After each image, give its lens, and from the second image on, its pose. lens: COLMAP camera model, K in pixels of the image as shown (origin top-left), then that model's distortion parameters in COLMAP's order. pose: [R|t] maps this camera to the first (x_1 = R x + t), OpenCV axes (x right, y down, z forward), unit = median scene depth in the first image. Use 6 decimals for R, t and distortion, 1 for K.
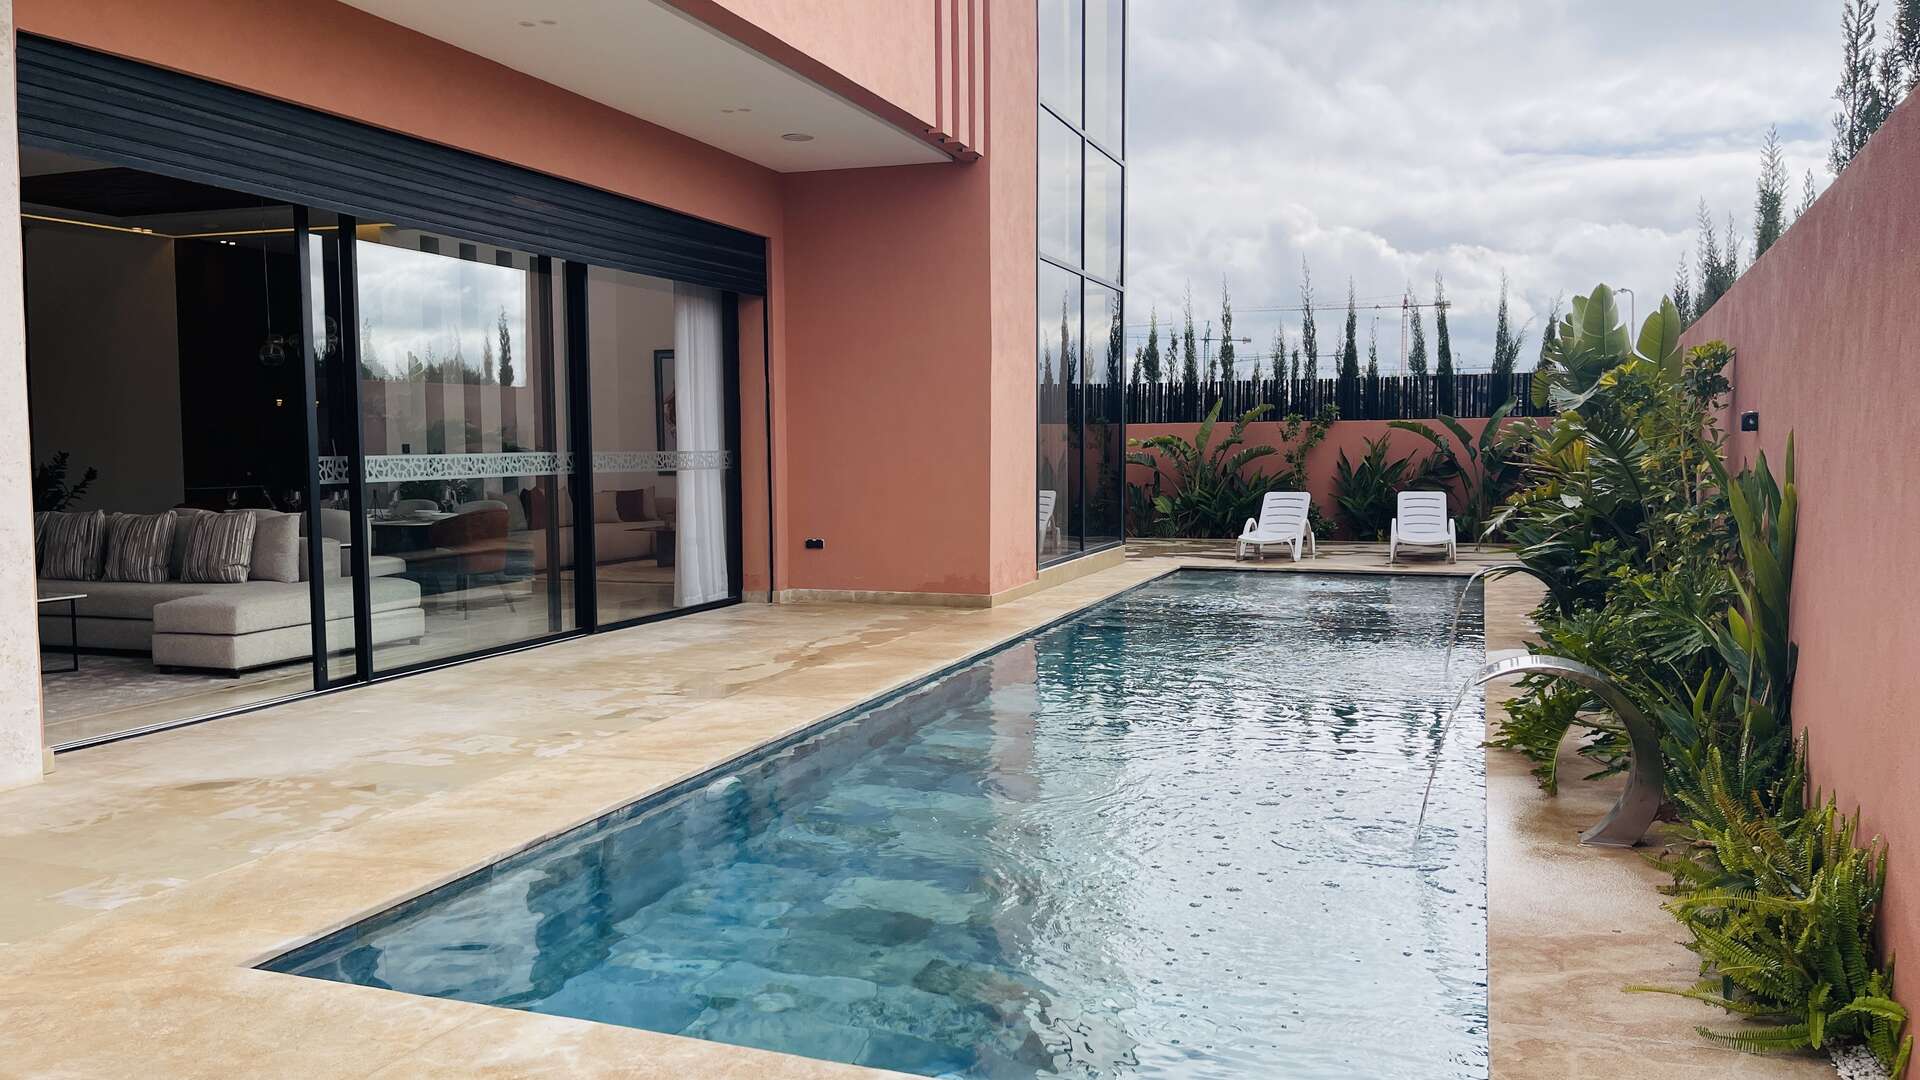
lens RADIAL K [[1446.8, 0, 965.0], [0, 1446.8, 548.3], [0, 0, 1]] dist [0.008485, 0.000241]
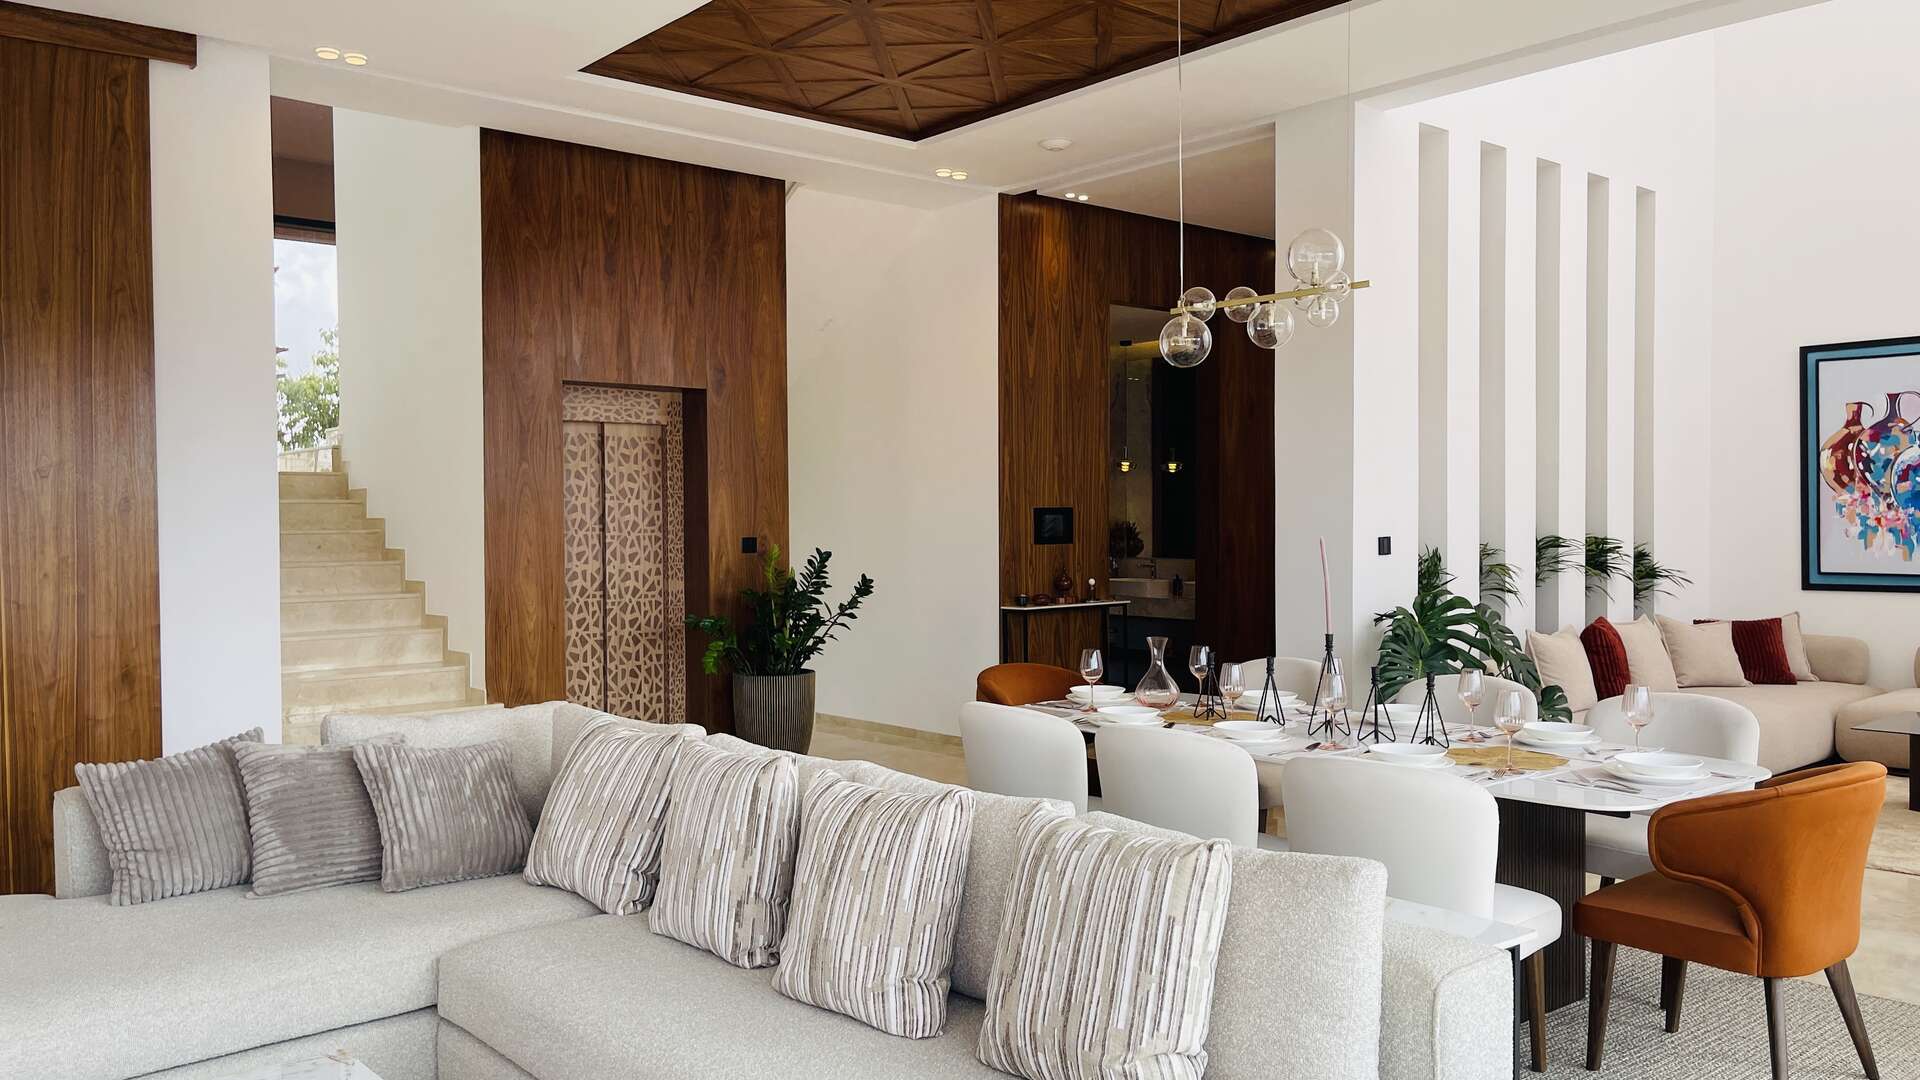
lens RADIAL K [[1446.8, 0, 960.4], [0, 1446.8, 537.3], [0, 0, 1]] dist [0.008485, 0.000241]
pose [[0.866879, 0.003187, -0.498509, -0.393282], [-0.029612, 0.998543, -0.045110, -0.065896], [0.497639, 0.053867, 0.865710, 0.730031]]
